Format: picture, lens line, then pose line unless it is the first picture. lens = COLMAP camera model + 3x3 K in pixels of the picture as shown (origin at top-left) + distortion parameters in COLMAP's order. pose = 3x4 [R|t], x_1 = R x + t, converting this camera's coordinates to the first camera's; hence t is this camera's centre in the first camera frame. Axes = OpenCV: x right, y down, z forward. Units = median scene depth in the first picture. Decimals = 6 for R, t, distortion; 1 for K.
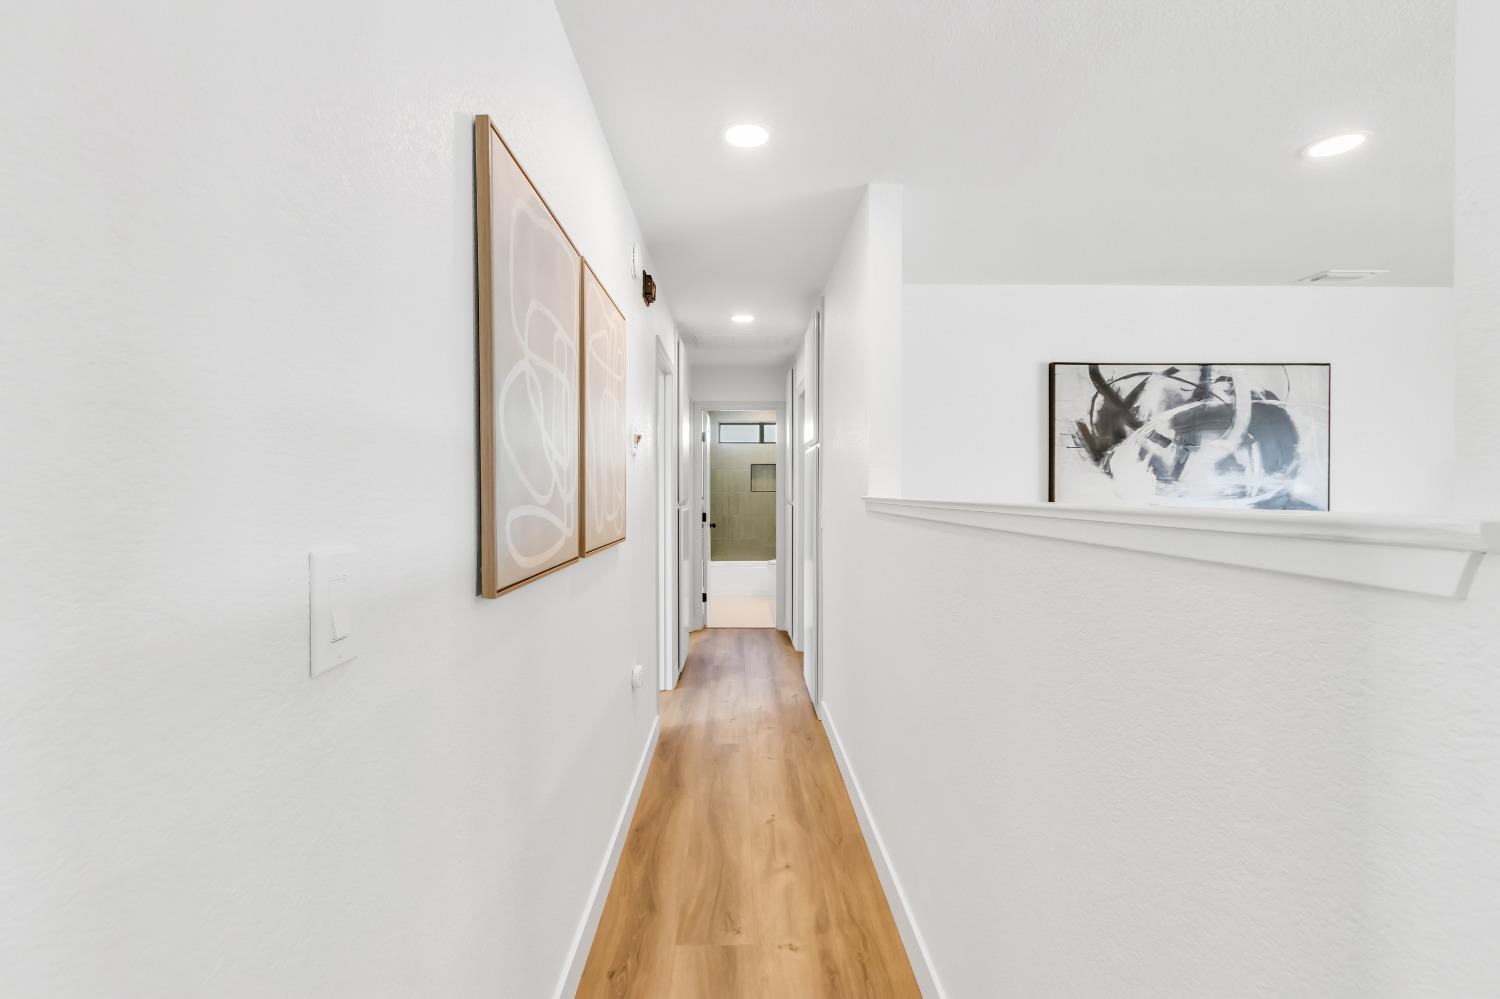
lens RADIAL K [[677.3, 0, 745.4], [0, 677.3, 493.0], [0, 0, 1]] dist [0.004290, -0.001062]
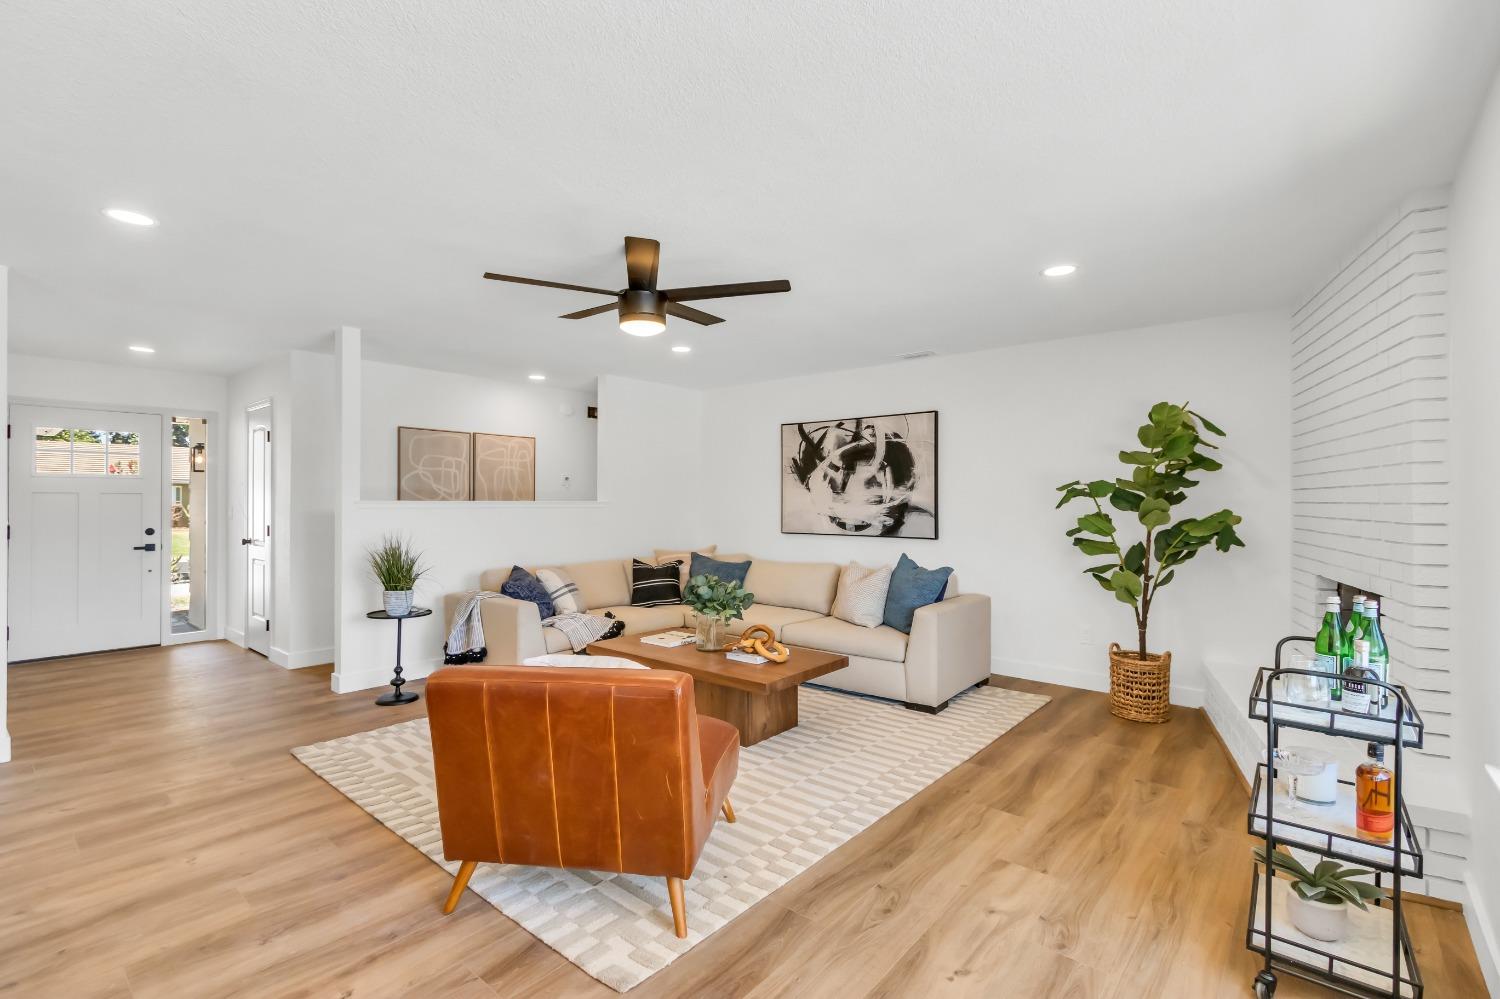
lens RADIAL K [[677.3, 0, 745.1], [0, 677.3, 496.0], [0, 0, 1]] dist [0.004290, -0.001062]
pose [[0.739806, -0.002133, -0.672817, 1.534675], [-0.001571, 0.999987, -0.004897, -0.002865], [0.672819, 0.004680, 0.739793, -0.330038]]
